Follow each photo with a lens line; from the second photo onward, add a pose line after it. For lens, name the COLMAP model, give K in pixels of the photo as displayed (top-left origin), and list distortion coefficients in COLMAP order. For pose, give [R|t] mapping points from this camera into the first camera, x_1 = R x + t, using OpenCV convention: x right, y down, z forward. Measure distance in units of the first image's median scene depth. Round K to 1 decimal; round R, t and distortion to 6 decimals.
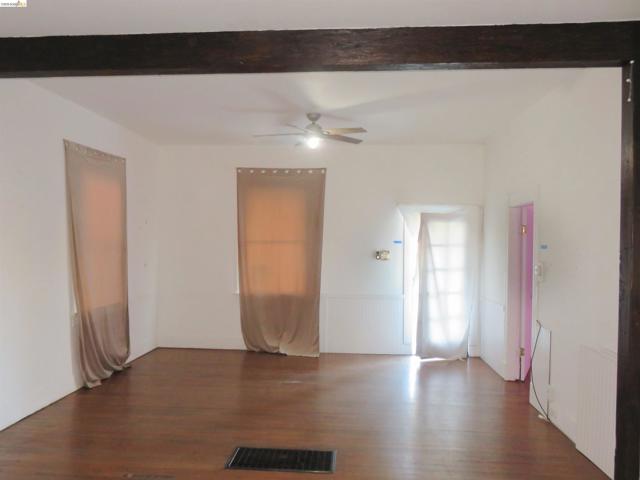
lens RADIAL K [[499.6, 0, 320.0], [0, 499.6, 240.0], [0, 0, 1]] dist [-0.007211, -0.005429]
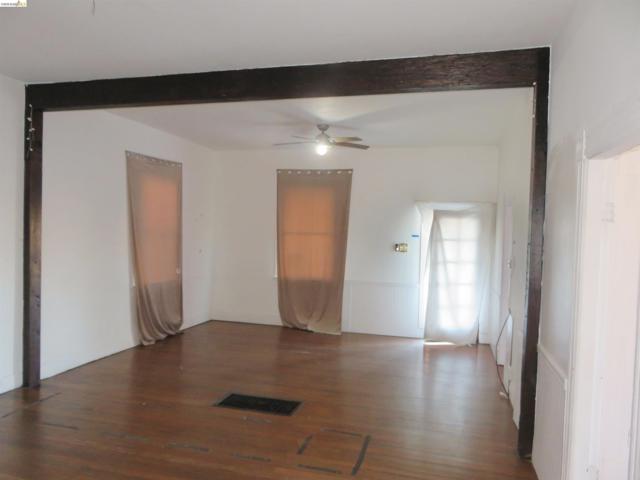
lens RADIAL K [[482.0, 0, 317.3], [0, 482.0, 239.4], [0, 0, 1]] dist [-0.004901, -0.002543]
pose [[0.979997, 0.021935, -0.197798, 0.164440], [-0.018851, 0.999670, 0.017463, -0.002994], [0.198115, -0.013385, 0.980087, -0.091456]]
